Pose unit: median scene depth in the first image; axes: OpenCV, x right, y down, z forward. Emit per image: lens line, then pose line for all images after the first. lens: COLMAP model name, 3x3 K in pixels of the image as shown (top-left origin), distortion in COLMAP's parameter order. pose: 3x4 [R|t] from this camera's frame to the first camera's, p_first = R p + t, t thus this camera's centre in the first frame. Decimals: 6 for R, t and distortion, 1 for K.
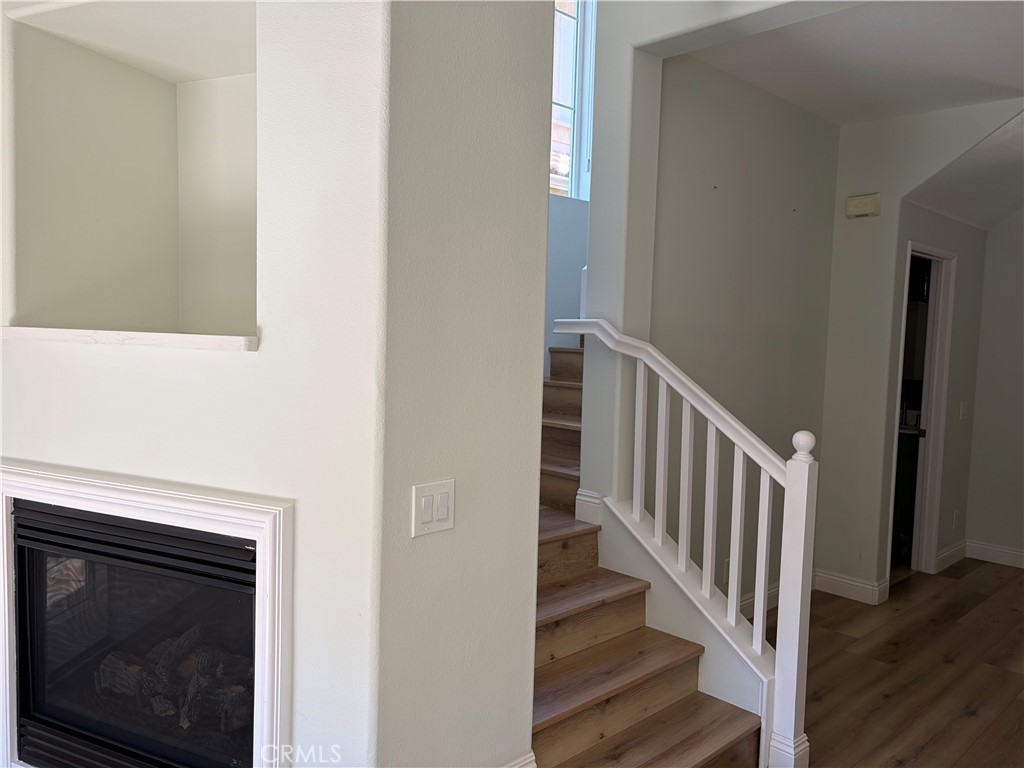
lens RADIAL K [[782.4, 0, 512.0], [0, 782.4, 384.0], [0, 0, 1]] dist [0.027306, -0.003169]
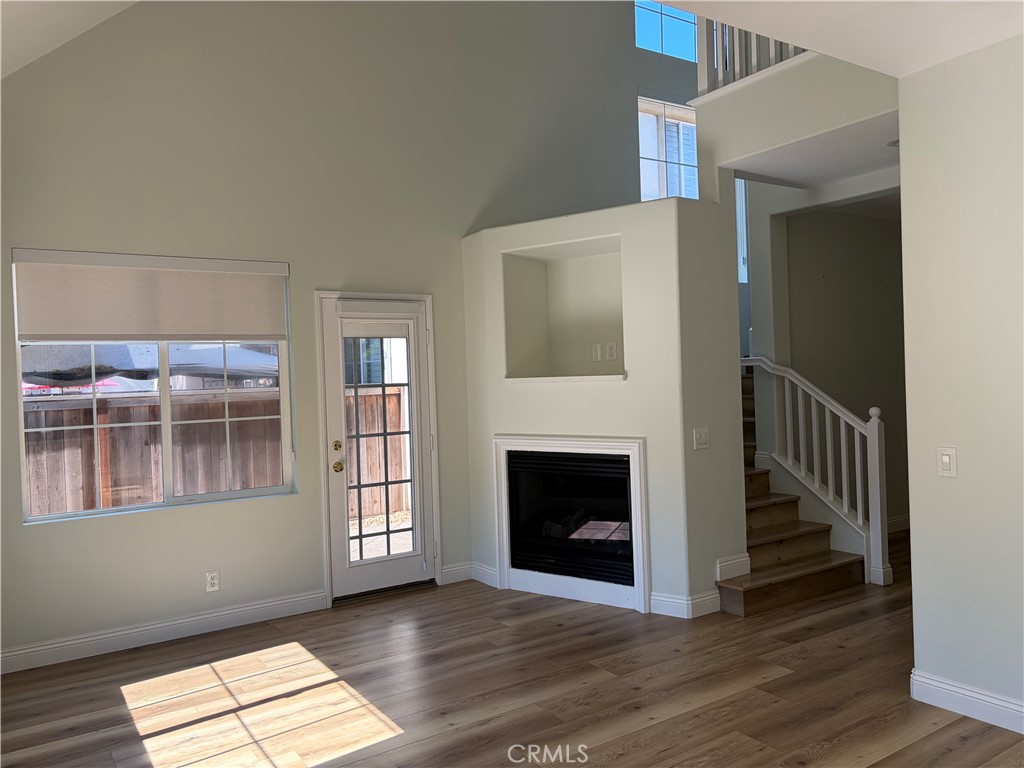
lens RADIAL K [[771.7, 0, 493.5], [0, 771.7, 376.9], [0, 0, 1]] dist [-0.003870, 0.000911]
pose [[0.977165, -0.060319, -0.203742, -0.155190], [0.047560, 0.996622, -0.066953, 0.062615], [0.207093, 0.055734, 0.976732, -1.018621]]
